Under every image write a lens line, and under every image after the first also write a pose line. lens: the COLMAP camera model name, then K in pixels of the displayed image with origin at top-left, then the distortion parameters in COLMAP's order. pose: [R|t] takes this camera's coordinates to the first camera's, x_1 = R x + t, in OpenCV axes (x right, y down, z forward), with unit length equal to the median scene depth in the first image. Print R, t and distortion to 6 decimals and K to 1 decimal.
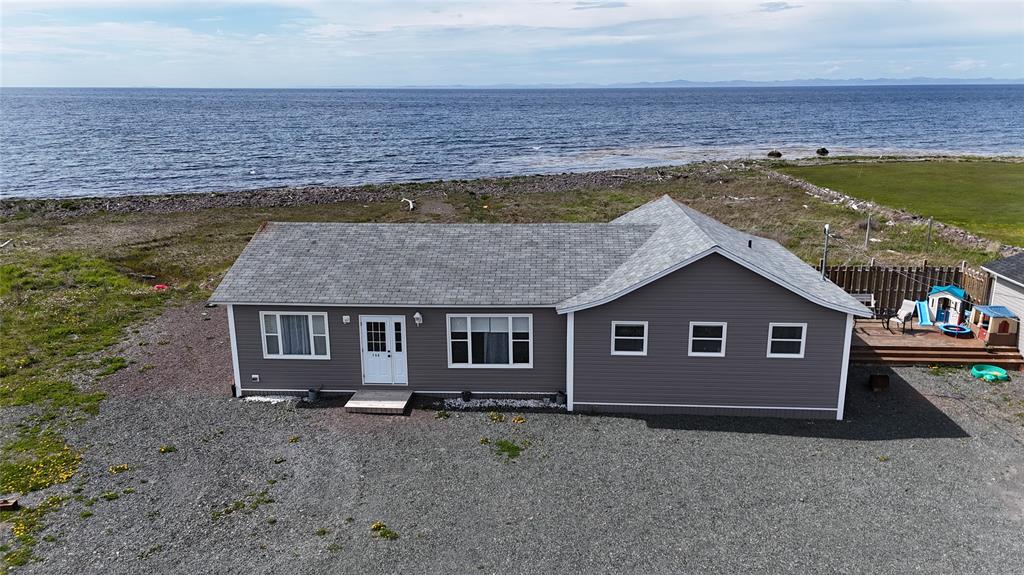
lens RADIAL K [[751.0, 0, 514.5], [0, 751.0, 287.6], [0, 0, 1]] dist [0.080380, -0.088436]
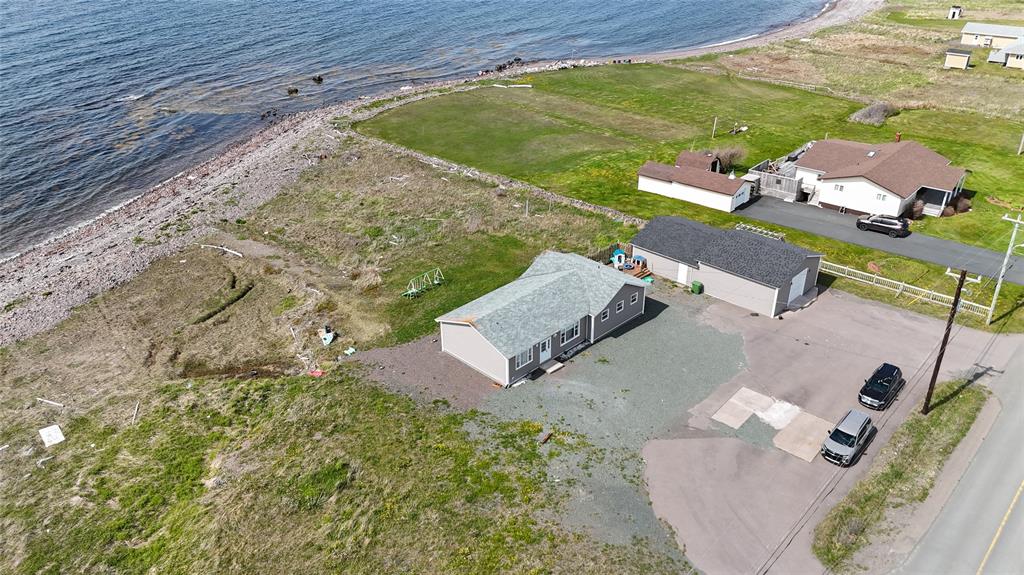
lens RADIAL K [[752.1, 0, 514.8], [0, 752.1, 287.1], [0, 0, 1]] dist [0.062570, -0.048037]
pose [[0.660907, -0.352521, 0.662518, -2.056608], [0.197011, 0.933344, 0.300093, -1.018118], [-0.724146, -0.067810, 0.686305, -0.854972]]
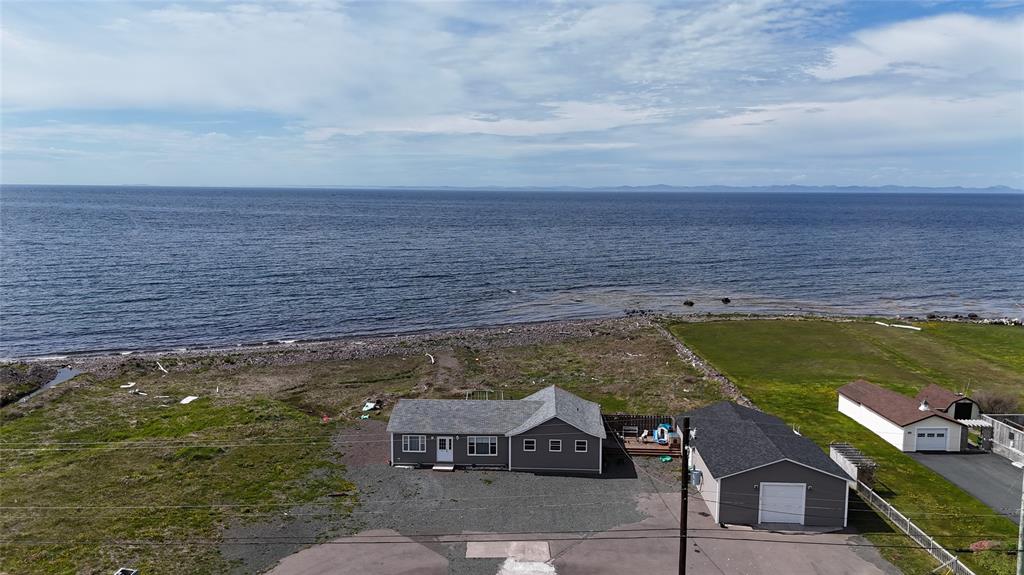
lens RADIAL K [[751.0, 0, 514.5], [0, 751.0, 287.6], [0, 0, 1]] dist [0.080380, -0.088436]
pose [[0.999768, 0.009262, 0.019450, 0.028382], [-0.006682, 0.991650, -0.128784, -0.157112], [-0.020481, 0.128624, 0.991482, -1.918555]]
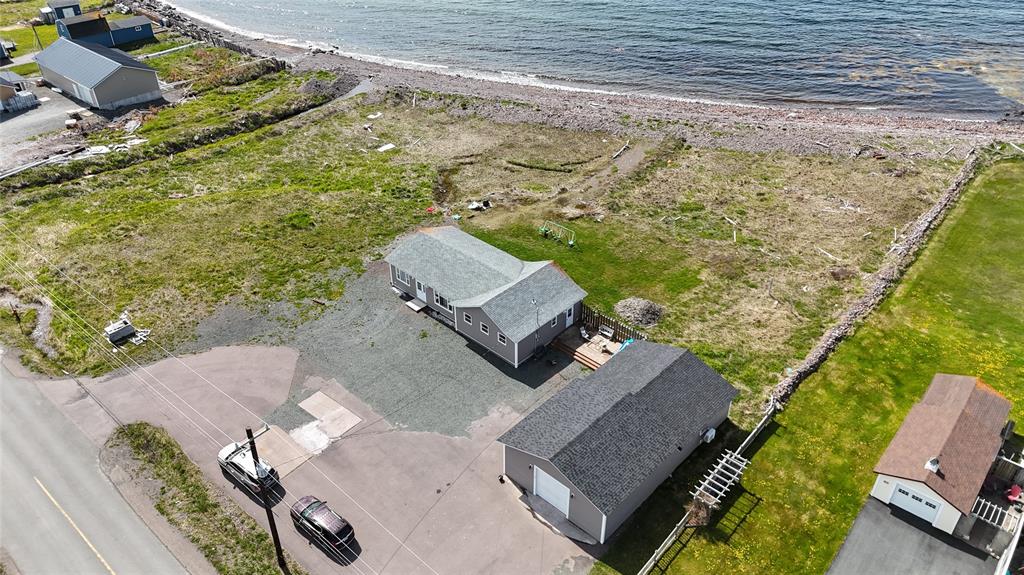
lens RADIAL K [[751.0, 0, 514.5], [0, 751.0, 287.6], [0, 0, 1]] dist [0.080380, -0.088436]
pose [[0.768322, 0.369187, -0.522859, 1.817833], [-0.166583, 0.904074, 0.393573, -1.265704], [0.618006, -0.215292, 0.756121, -1.187621]]
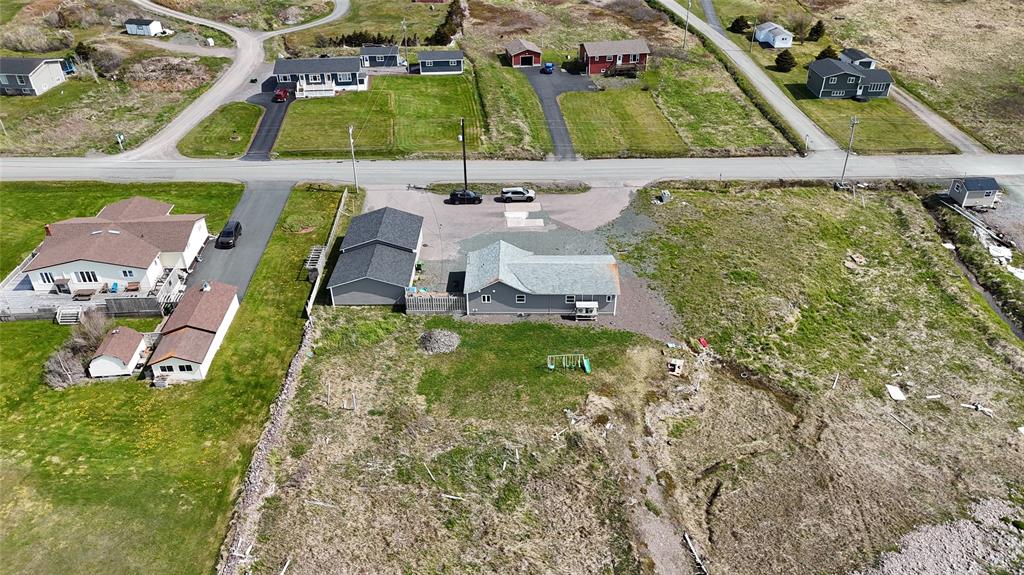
lens RADIAL K [[752.1, 0, 514.8], [0, 752.1, 287.1], [0, 0, 1]] dist [0.062570, -0.048037]
pose [[-0.998592, 0.035271, -0.039619, 0.334255], [-0.005128, 0.679213, 0.733923, -2.993302], [0.052795, 0.733093, -0.678076, 3.978358]]
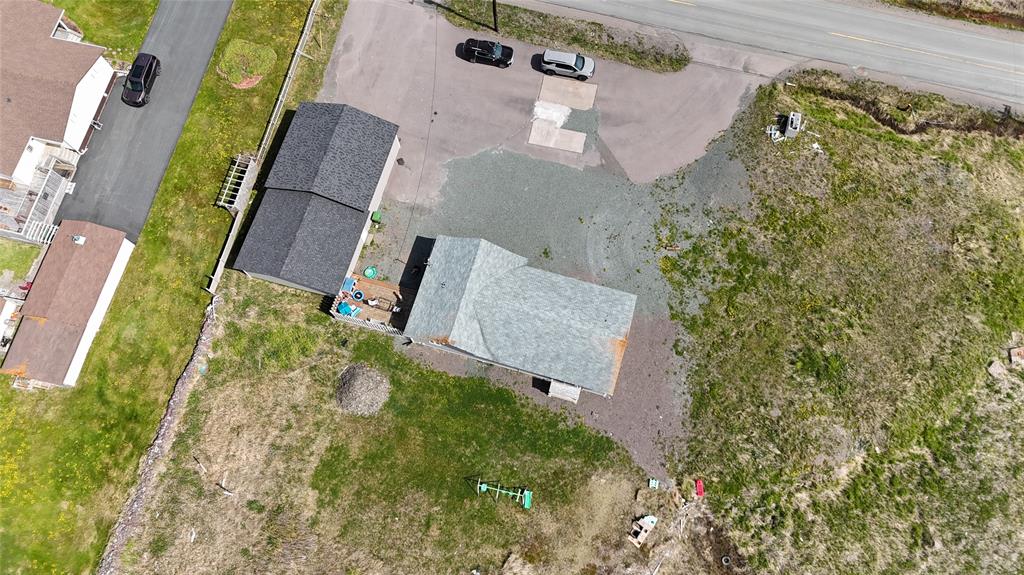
lens RADIAL K [[752.1, 0, 514.8], [0, 752.1, 287.1], [0, 0, 1]] dist [0.062570, -0.048037]
pose [[-0.975119, -0.206091, 0.081661, -0.164050], [0.069632, 0.064974, 0.995455, -2.926073], [-0.210460, 0.976373, -0.049007, 1.189302]]
